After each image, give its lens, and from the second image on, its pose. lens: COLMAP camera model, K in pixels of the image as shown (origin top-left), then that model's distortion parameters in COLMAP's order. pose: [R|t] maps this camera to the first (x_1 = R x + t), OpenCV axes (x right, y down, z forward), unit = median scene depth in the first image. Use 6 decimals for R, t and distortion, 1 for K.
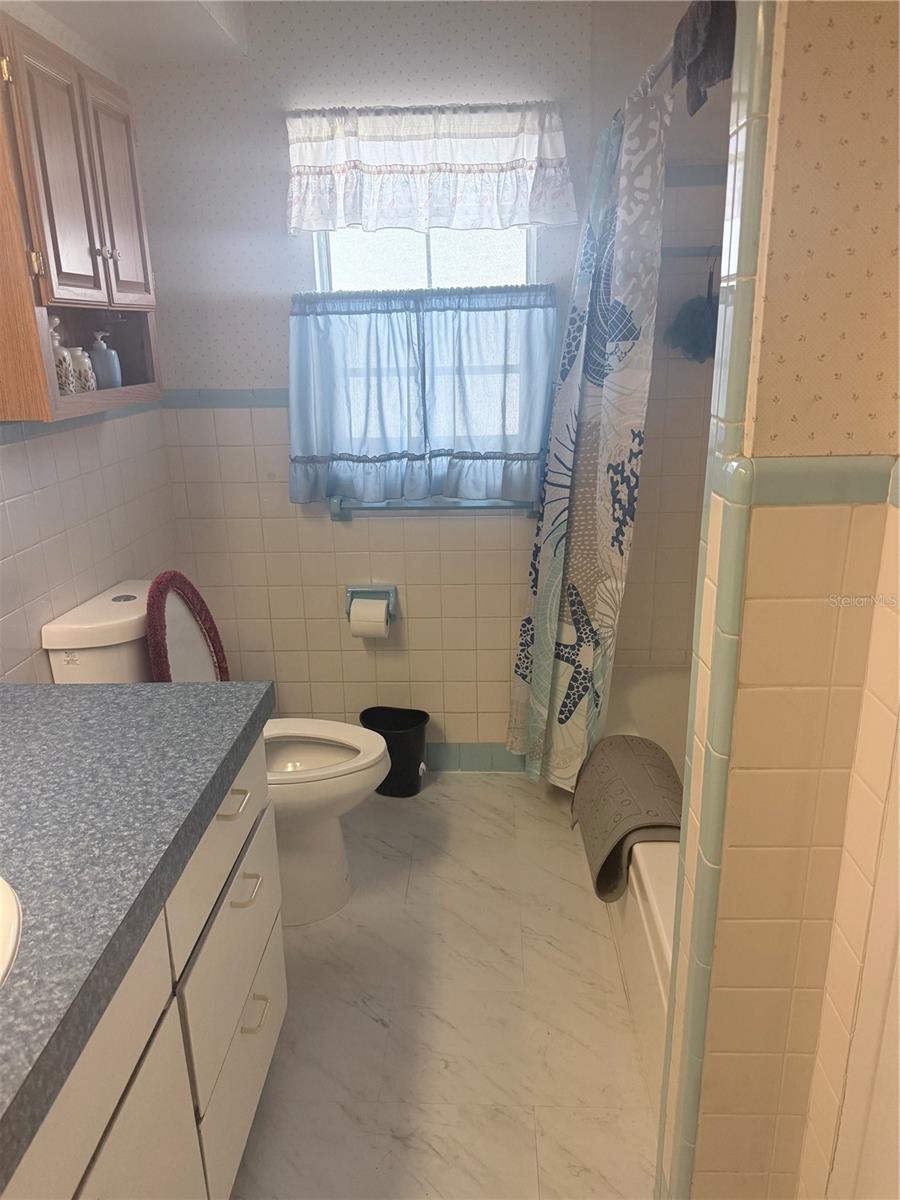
lens RADIAL K [[834.6, 0, 444.3], [0, 834.6, 614.0], [0, 0, 1]] dist [0.123824, -0.222192]
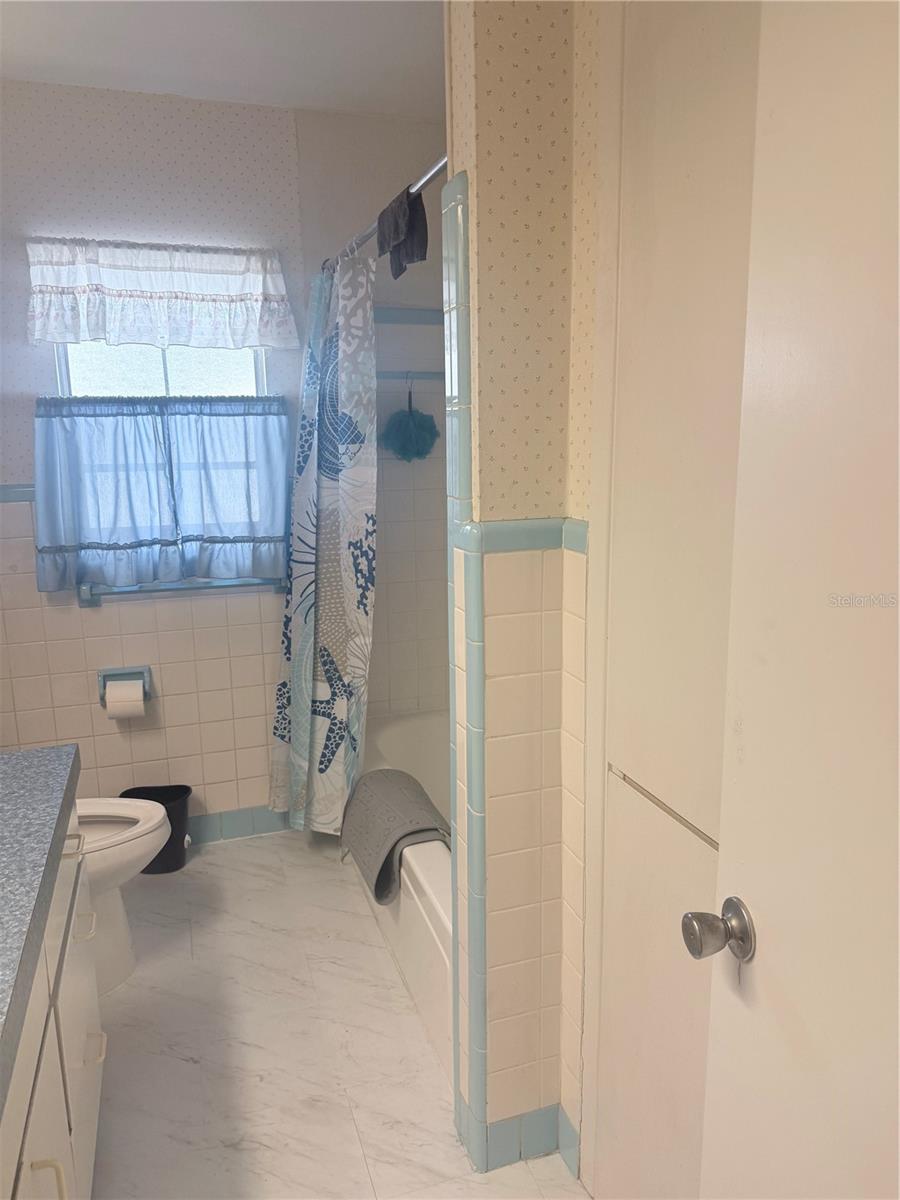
lens RADIAL K [[834.6, 0, 444.3], [0, 834.6, 614.0], [0, 0, 1]] dist [0.123824, -0.222192]
pose [[0.936196, -0.065479, 0.345324, -0.088708], [0.102638, 0.990600, -0.090424, 0.042673], [-0.336158, 0.120098, 0.934117, -0.141733]]
